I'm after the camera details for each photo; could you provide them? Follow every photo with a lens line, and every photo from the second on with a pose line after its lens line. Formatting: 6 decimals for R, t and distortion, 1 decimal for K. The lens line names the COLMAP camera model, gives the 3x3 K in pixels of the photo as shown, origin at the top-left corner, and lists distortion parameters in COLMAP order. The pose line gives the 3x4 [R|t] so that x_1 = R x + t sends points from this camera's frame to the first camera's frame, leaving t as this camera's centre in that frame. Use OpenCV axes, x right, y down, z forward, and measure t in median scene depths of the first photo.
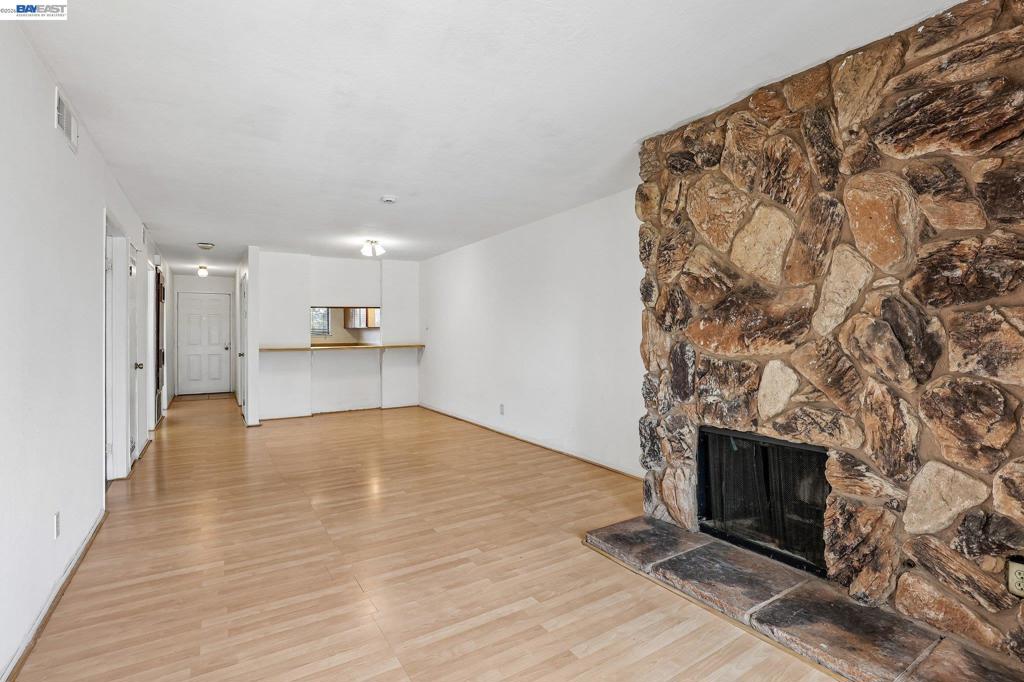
lens RADIAL K [[479.7, 0, 511.8], [0, 479.7, 333.9], [0, 0, 1]] dist [-0.033997, 0.001541]
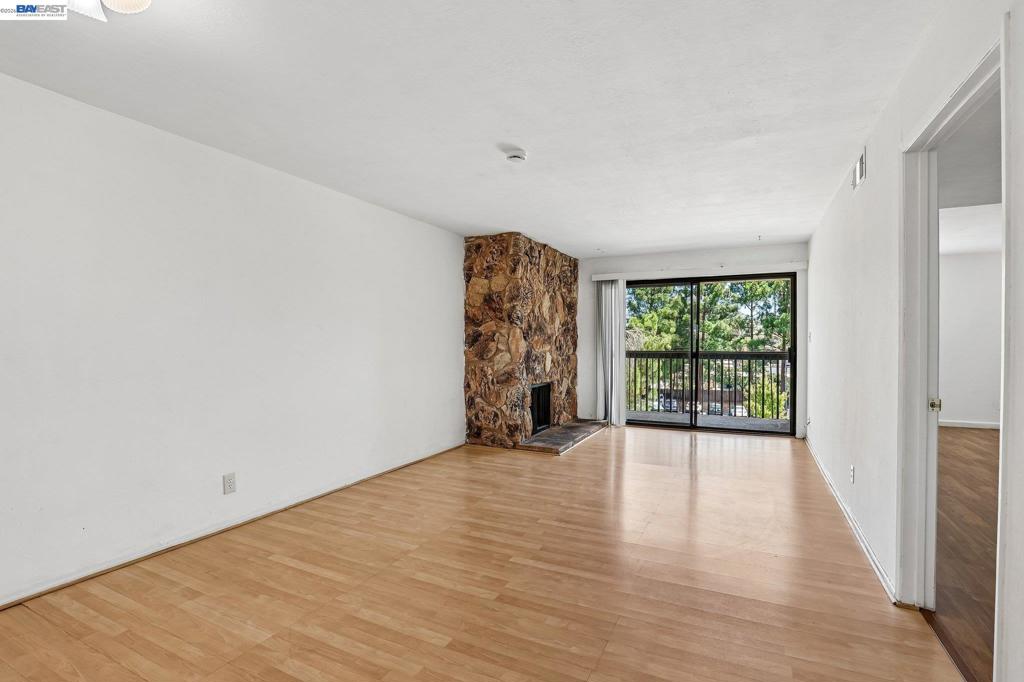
lens RADIAL K [[479.7, 0, 509.3], [0, 479.7, 344.1], [0, 0, 1]] dist [-0.033997, 0.001541]
pose [[-0.518716, -0.001174, 0.854946, -1.039325], [0.002287, 0.999994, 0.002761, 0.002222], [-0.854944, 0.003388, -0.518710, 1.660329]]
